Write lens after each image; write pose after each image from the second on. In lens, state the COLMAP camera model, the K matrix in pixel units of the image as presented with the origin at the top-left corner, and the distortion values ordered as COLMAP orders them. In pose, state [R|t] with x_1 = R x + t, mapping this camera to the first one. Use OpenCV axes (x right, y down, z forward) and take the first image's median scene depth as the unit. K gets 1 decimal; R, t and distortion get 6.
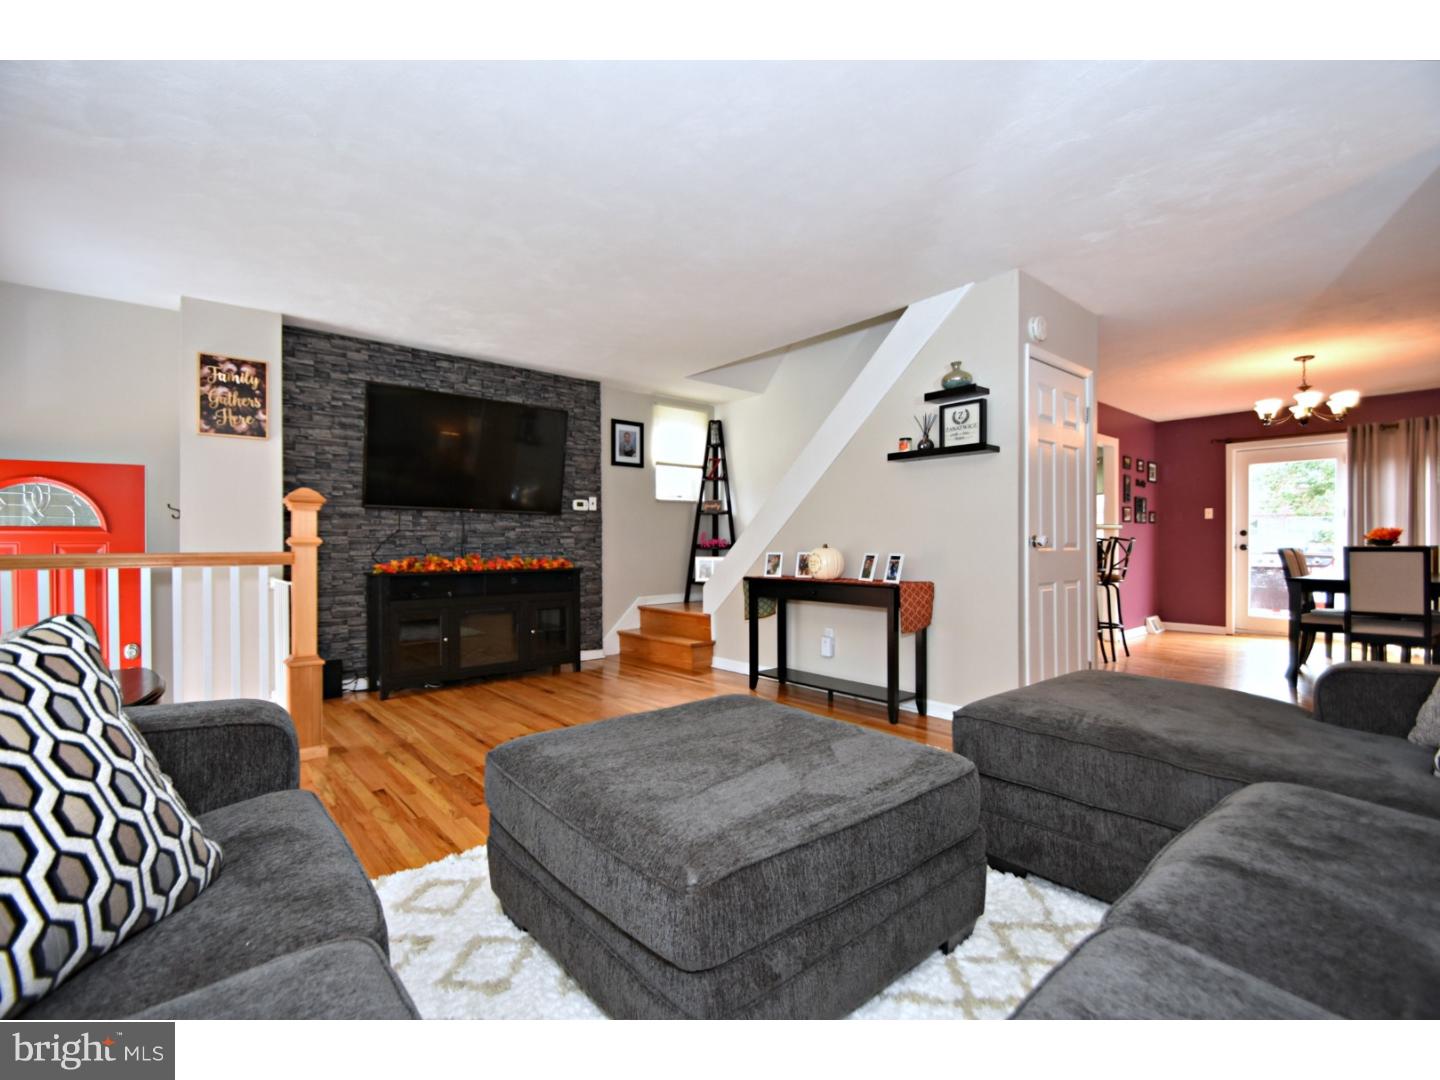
lens RADIAL K [[670.8, 0, 711.0], [0, 670.8, 548.3], [0, 0, 1]] dist [0.017097, -0.020794]
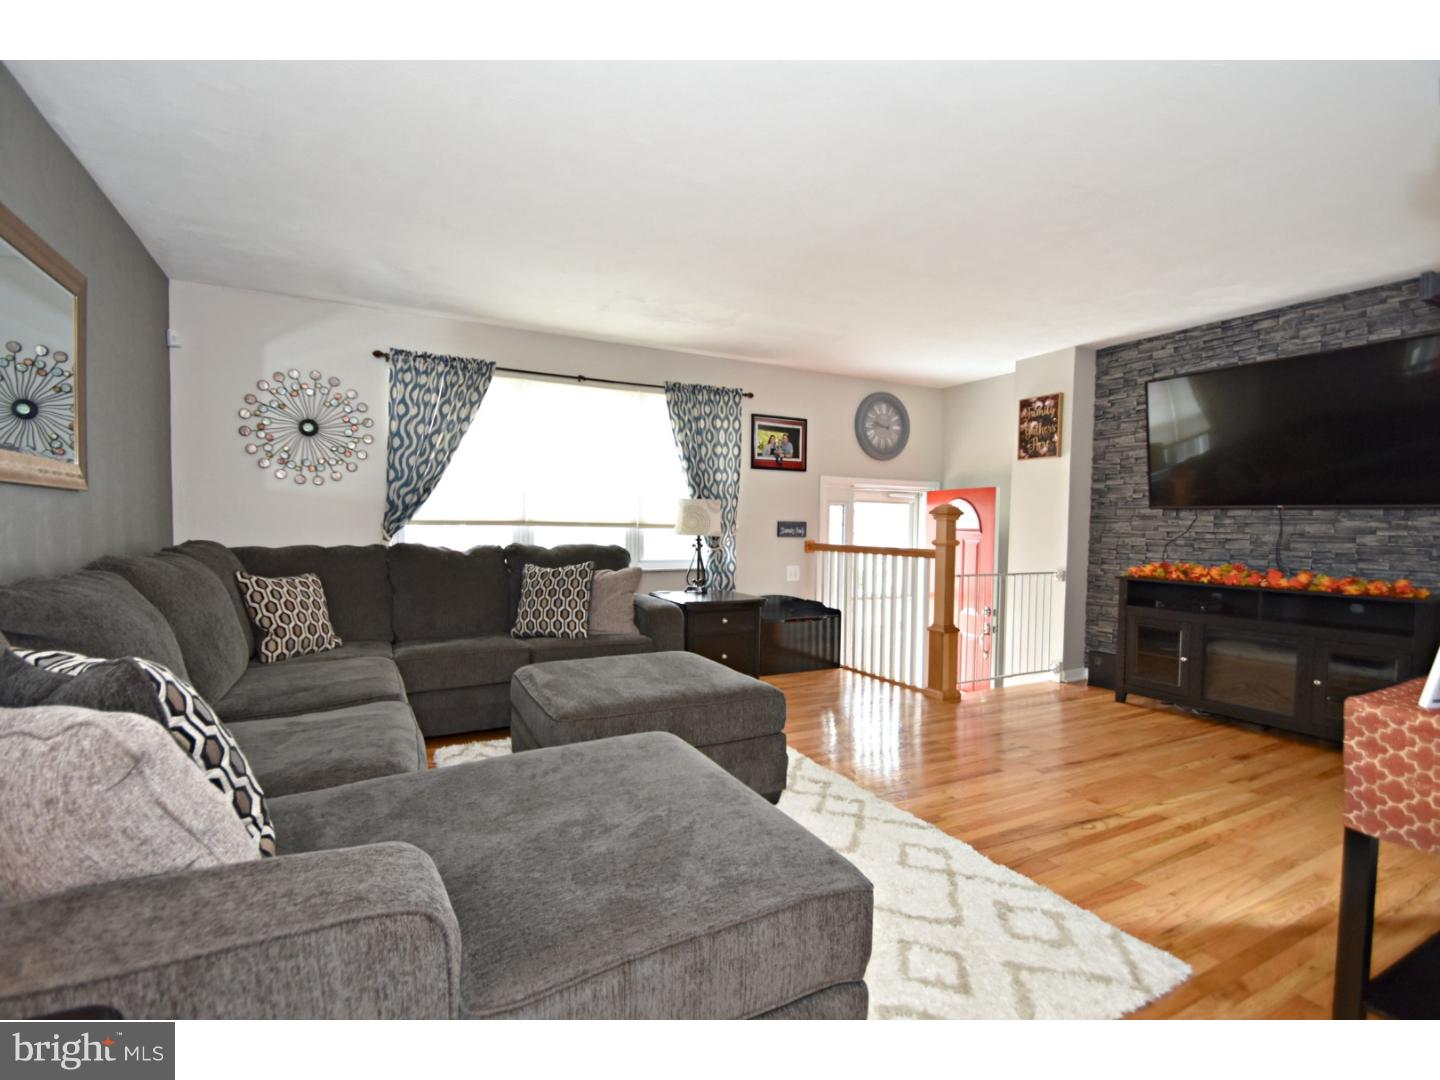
lens RADIAL K [[670.8, 0, 711.0], [0, 670.8, 548.3], [0, 0, 1]] dist [0.017097, -0.020794]
pose [[-0.239666, 0.042426, -0.969928, 0.578167], [-0.011269, 0.998856, 0.046476, -0.040917], [0.970790, 0.022069, -0.238914, 0.595694]]
